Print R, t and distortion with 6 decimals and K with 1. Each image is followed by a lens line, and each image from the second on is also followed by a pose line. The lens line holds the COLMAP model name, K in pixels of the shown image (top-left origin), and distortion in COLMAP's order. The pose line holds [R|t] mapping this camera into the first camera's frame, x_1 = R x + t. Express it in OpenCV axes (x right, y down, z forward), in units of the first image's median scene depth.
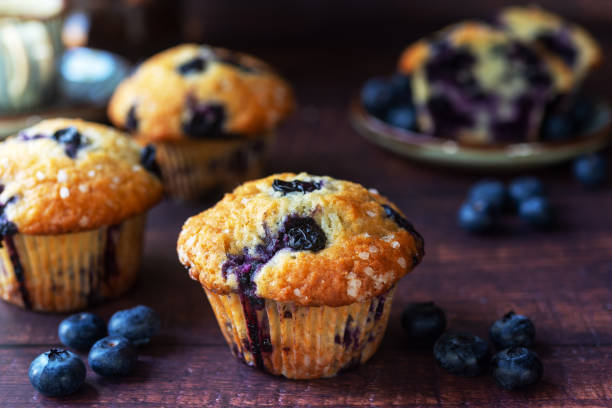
lens RADIAL K [[1234.3, 0, 304.7], [0, 1234.3, 204.8], [0, 0, 1]] dist [-0.006606, 0.000000]
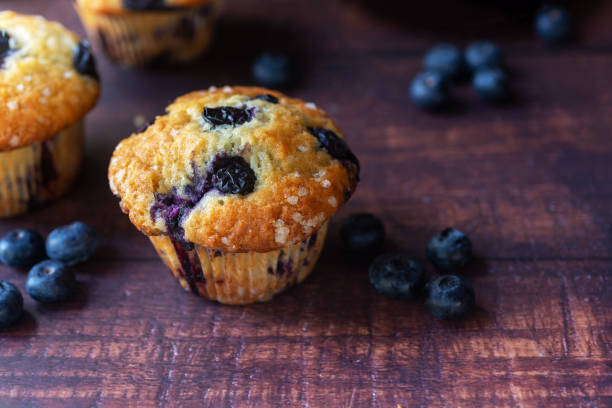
lens RADIAL K [[1234.3, 0, 307.8], [0, 1234.3, 204.8], [0, 0, 1]] dist [-0.006606, 0.000000]
pose [[0.999927, -0.008920, -0.008205, 0.064758], [0.010769, 0.964494, 0.263884, -0.204561], [0.005559, -0.263953, 0.964519, 0.046360]]
